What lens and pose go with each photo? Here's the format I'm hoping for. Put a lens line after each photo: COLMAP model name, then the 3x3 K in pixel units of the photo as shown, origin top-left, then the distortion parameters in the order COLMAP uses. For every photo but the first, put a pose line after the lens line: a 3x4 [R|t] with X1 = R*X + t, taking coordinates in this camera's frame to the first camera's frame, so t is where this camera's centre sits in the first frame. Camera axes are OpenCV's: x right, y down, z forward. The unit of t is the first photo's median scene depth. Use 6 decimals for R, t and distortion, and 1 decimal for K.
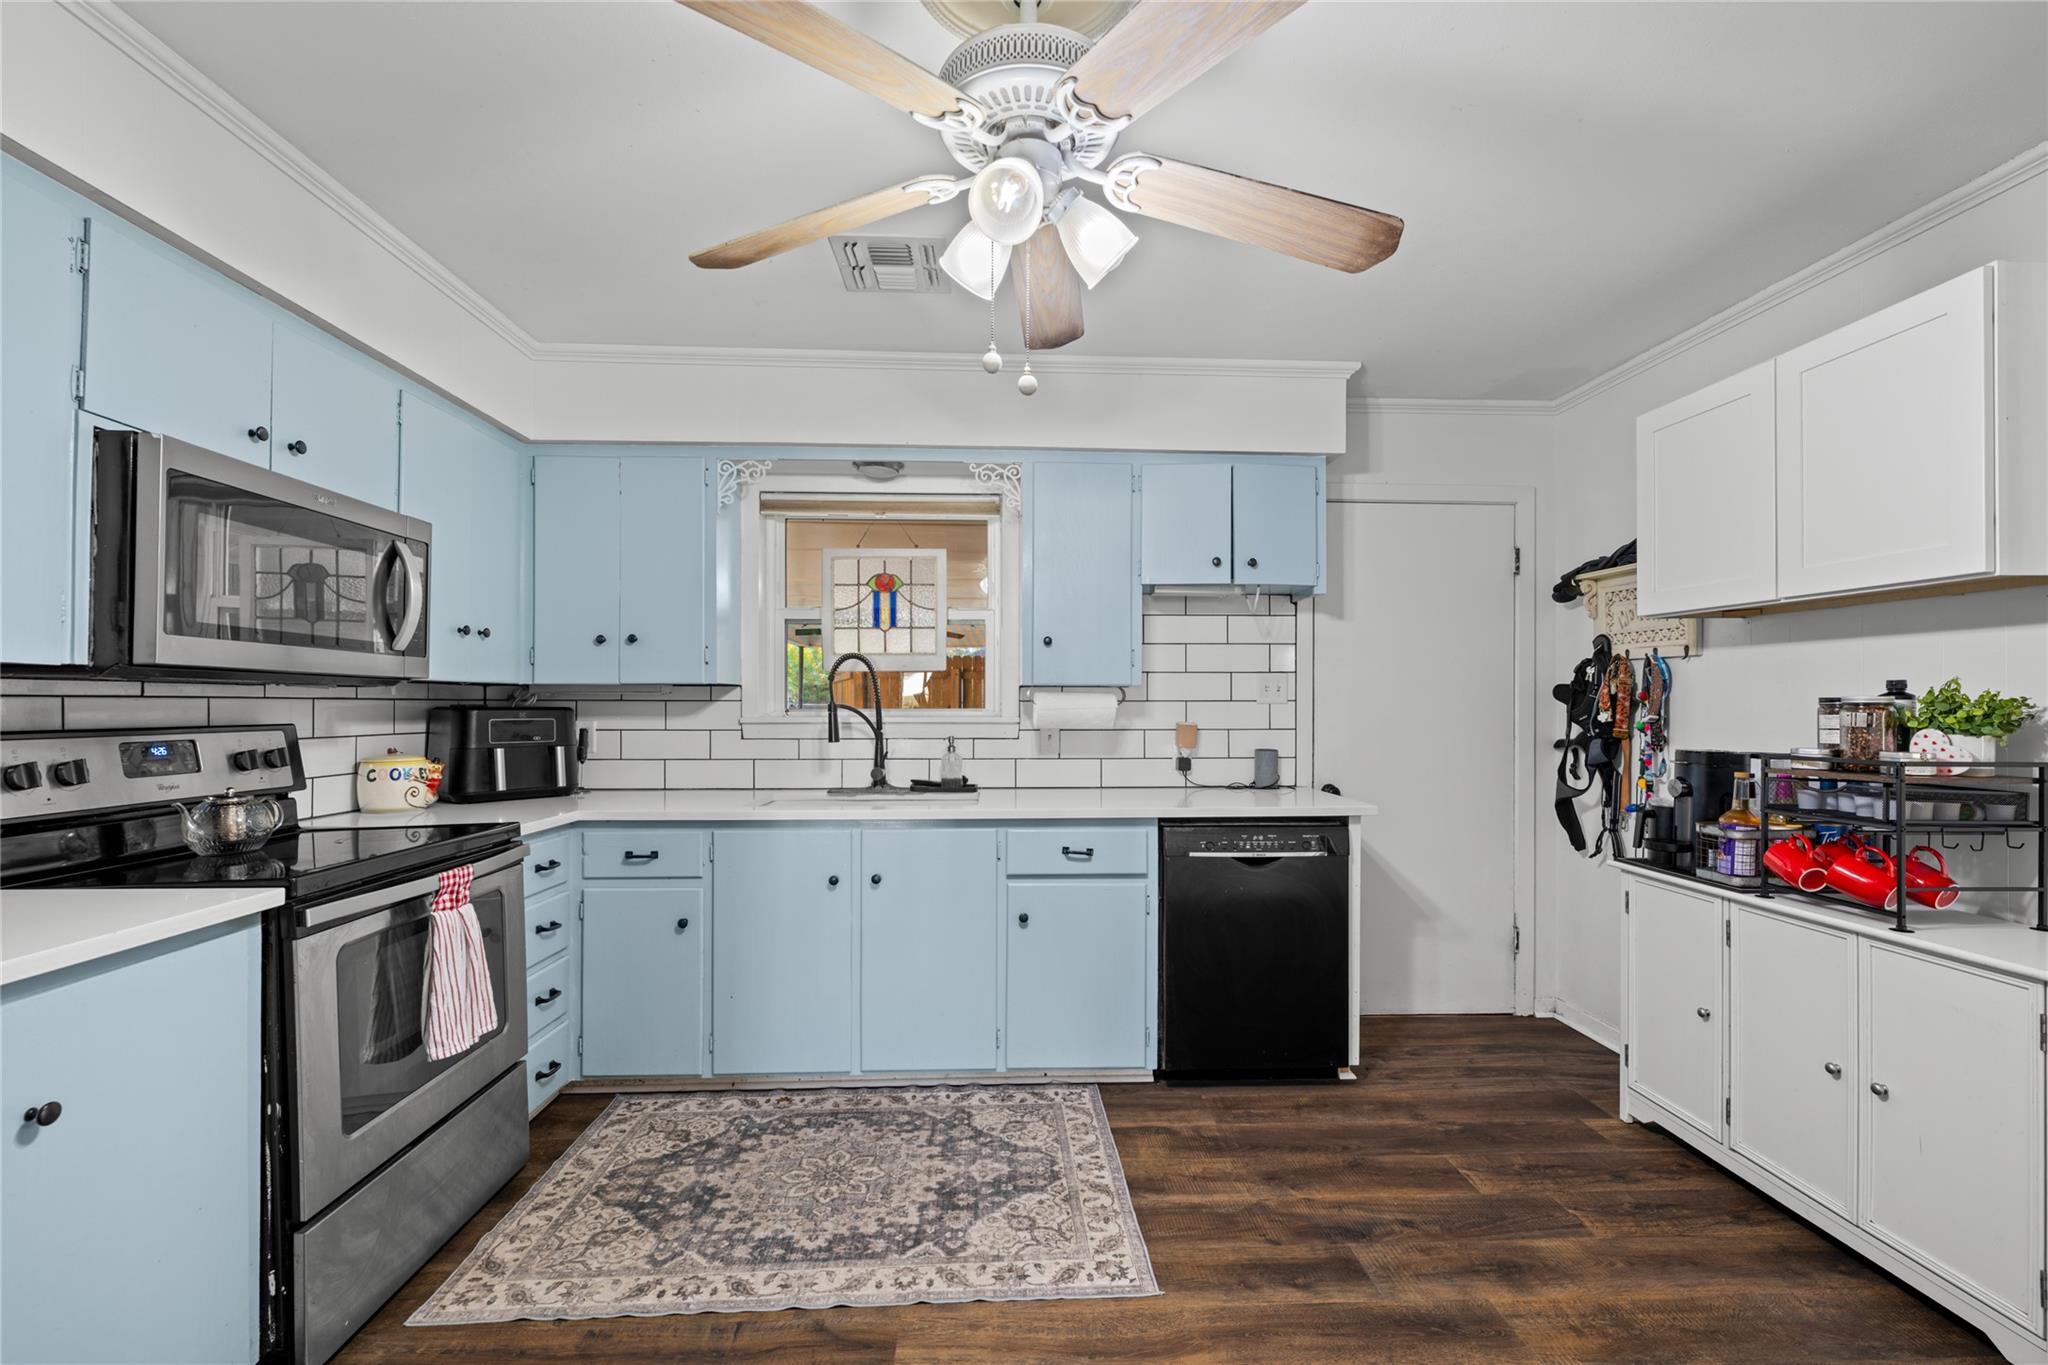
lens RADIAL K [[873.5, 0, 1031.1], [0, 873.5, 698.4], [0, 0, 1]] dist [-0.000119, -0.000386]
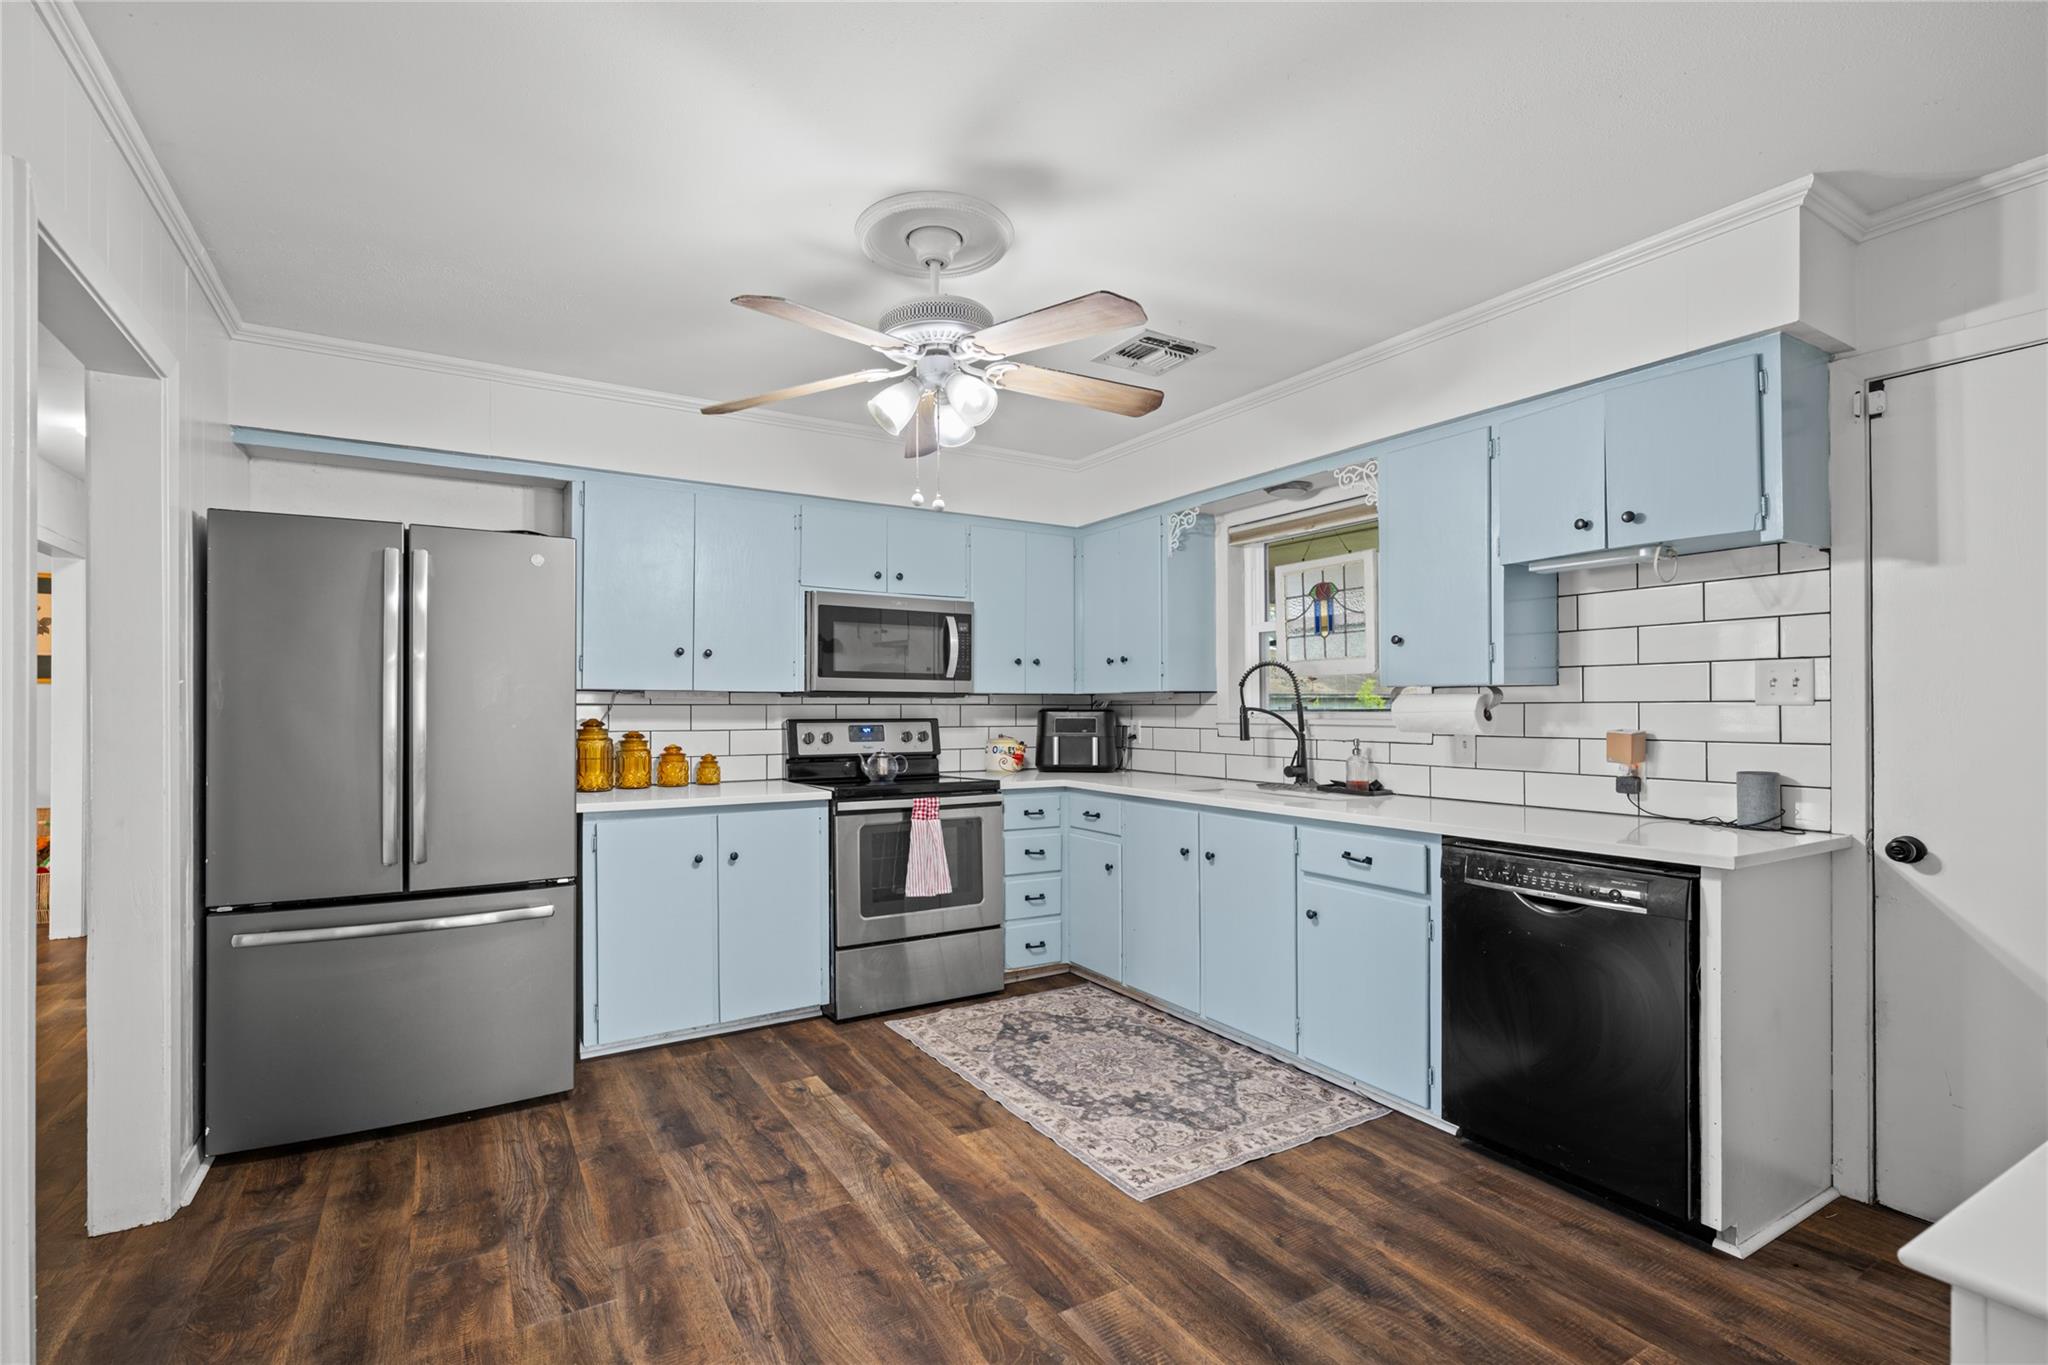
lens RADIAL K [[932.6, 0, 975.7], [0, 932.6, 701.5], [0, 0, 1]] dist [0.001728, -0.000448]
pose [[0.448679, -0.006876, -0.893667, 0.840907], [0.008312, 0.999959, -0.003521, 0.000841], [0.893654, -0.005848, 0.448718, 0.162796]]
